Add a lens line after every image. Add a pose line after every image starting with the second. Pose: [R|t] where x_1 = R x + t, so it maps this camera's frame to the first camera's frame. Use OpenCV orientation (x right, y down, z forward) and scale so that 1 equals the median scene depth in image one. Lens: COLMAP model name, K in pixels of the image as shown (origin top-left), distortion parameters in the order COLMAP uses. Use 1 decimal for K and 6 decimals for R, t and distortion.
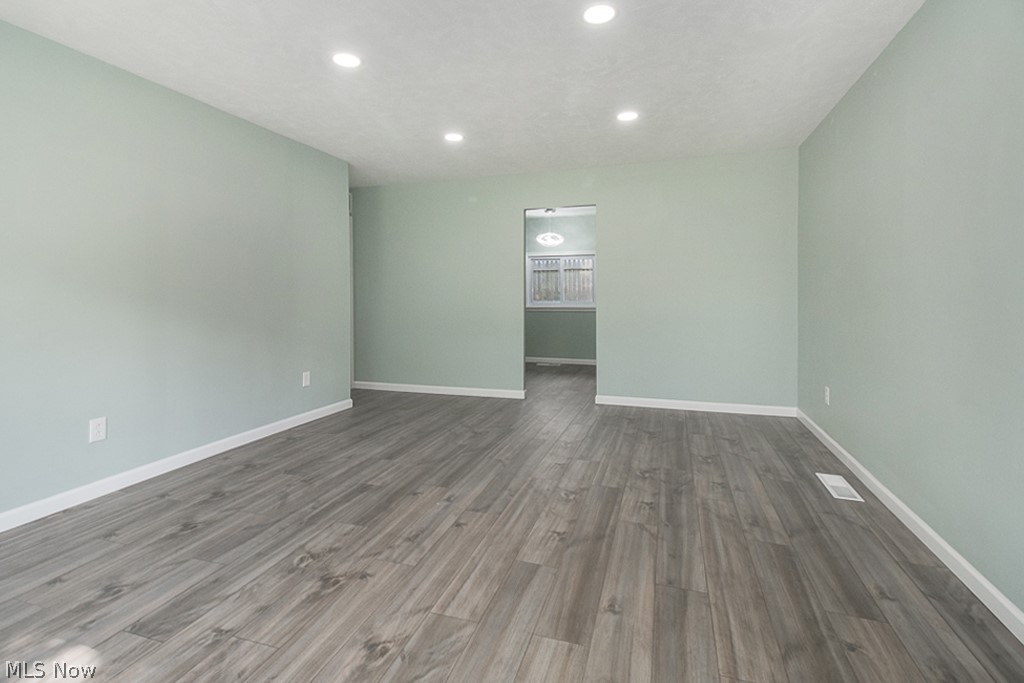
lens RADIAL K [[482.3, 0, 518.1], [0, 482.3, 328.1], [0, 0, 1]] dist [0.050828, -0.025493]
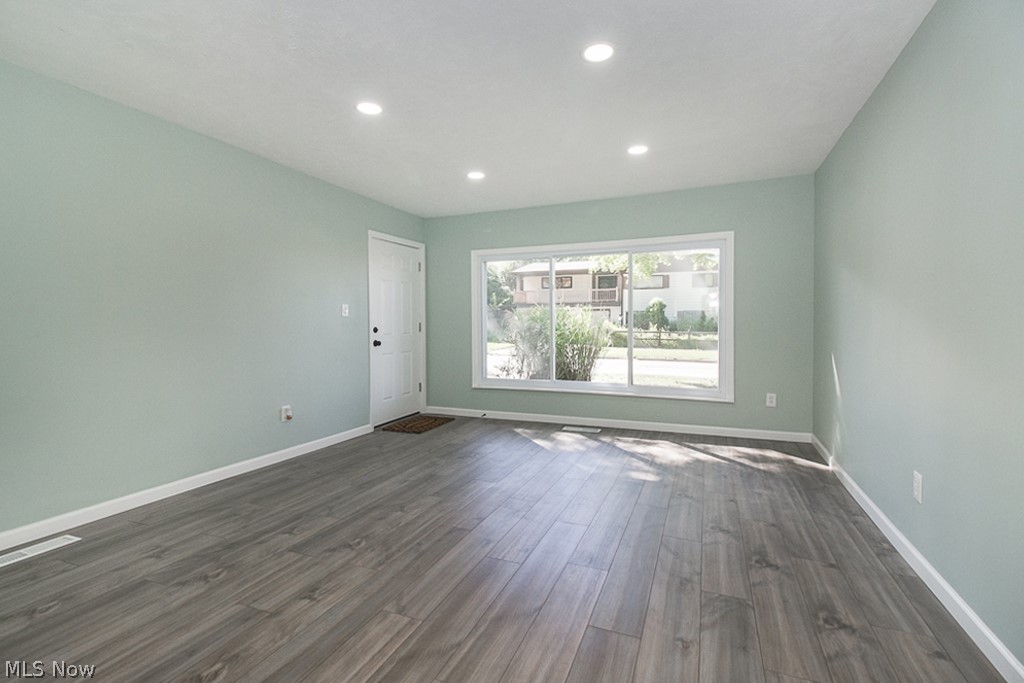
lens RADIAL K [[482.3, 0, 518.1], [0, 482.3, 328.1], [0, 0, 1]] dist [0.050828, -0.025493]
pose [[-0.997088, 0.005436, 0.076068, -0.277314], [0.011409, 0.996864, 0.078310, -0.129381], [-0.075404, 0.078950, -0.994023, 1.916834]]
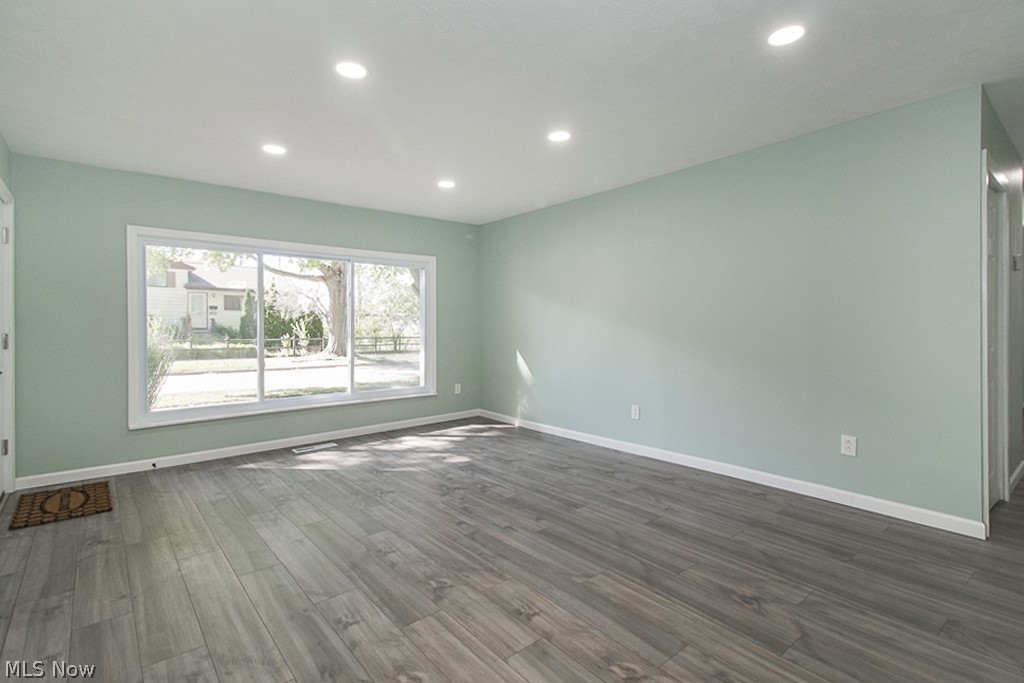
lens RADIAL K [[482.3, 0, 518.1], [0, 482.3, 328.1], [0, 0, 1]] dist [0.050828, -0.025493]
pose [[-0.531699, 0.011248, -0.846859, 0.750594], [-0.051042, 0.997669, 0.045298, -0.133483], [0.845394, 0.067310, -0.529885, 1.571094]]
